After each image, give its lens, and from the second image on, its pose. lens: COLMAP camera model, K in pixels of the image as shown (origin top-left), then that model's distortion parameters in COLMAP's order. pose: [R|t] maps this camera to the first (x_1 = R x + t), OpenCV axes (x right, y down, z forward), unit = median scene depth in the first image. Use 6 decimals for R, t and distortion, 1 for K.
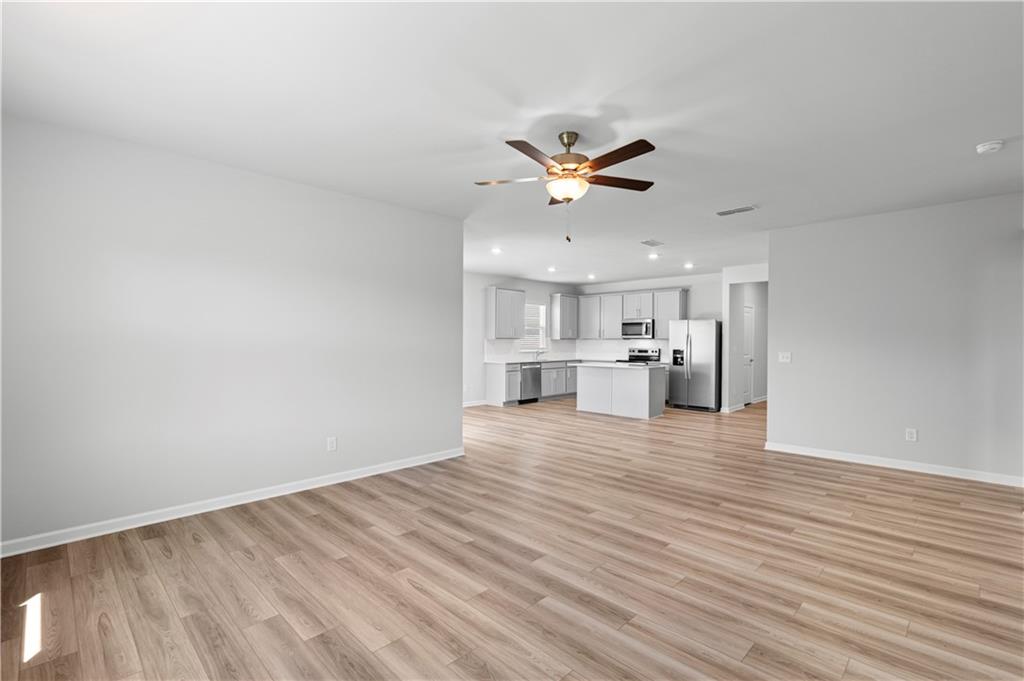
lens RADIAL K [[463.5, 0, 512.0], [0, 463.5, 340.5], [0, 0, 1]] dist [0.000534, 0.000201]
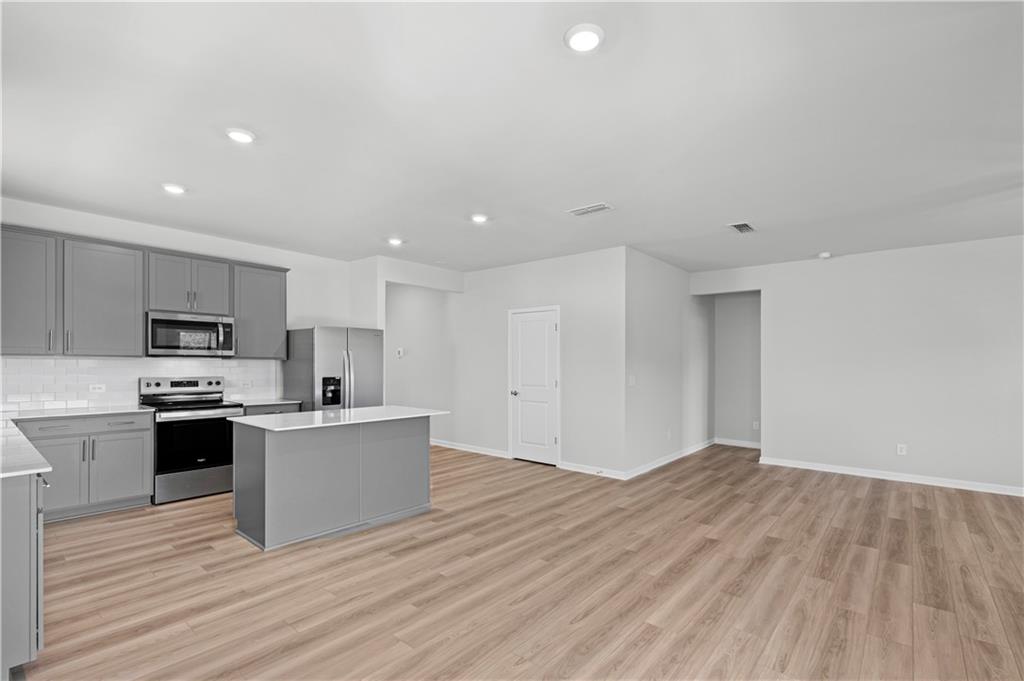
lens RADIAL K [[469.5, 0, 510.0], [0, 469.5, 367.6], [0, 0, 1]] dist [0.000215, 0.000181]
pose [[-0.068071, -0.011875, 0.997610, -0.495512], [-0.006981, 0.999910, 0.011426, -0.001671], [-0.997656, -0.006187, -0.068147, 1.715275]]
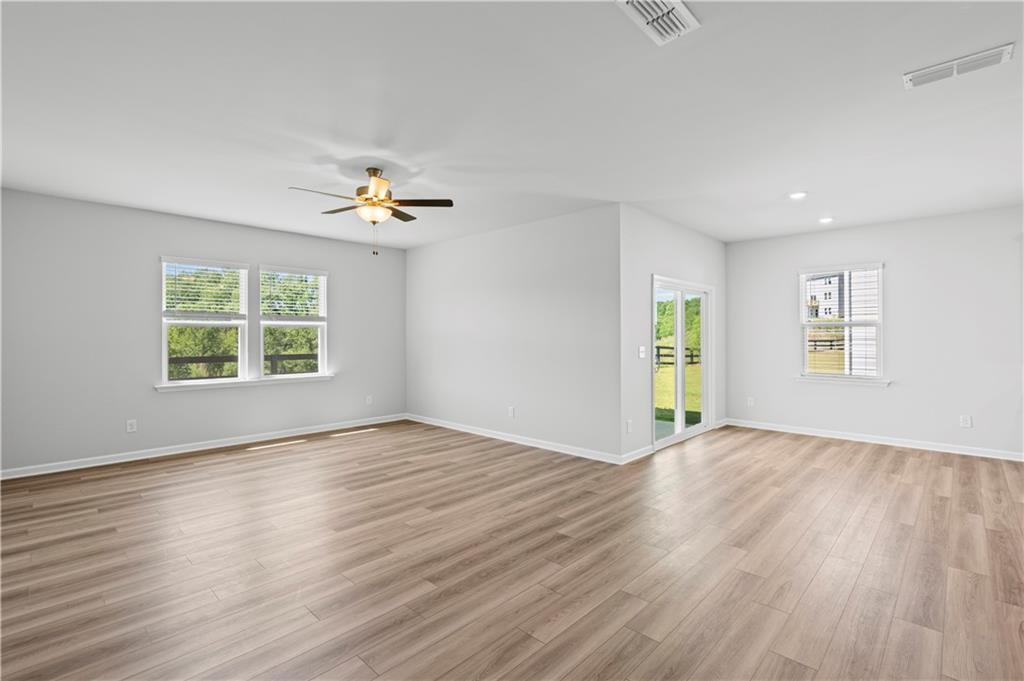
lens RADIAL K [[469.9, 0, 512.3], [0, 469.9, 329.4], [0, 0, 1]] dist [-0.001040, -0.000208]
pose [[0.011895, -0.017465, -0.999777, 0.981821], [0.002262, 0.999845, -0.017439, 0.003951], [0.999927, -0.002054, 0.011932, 0.966947]]
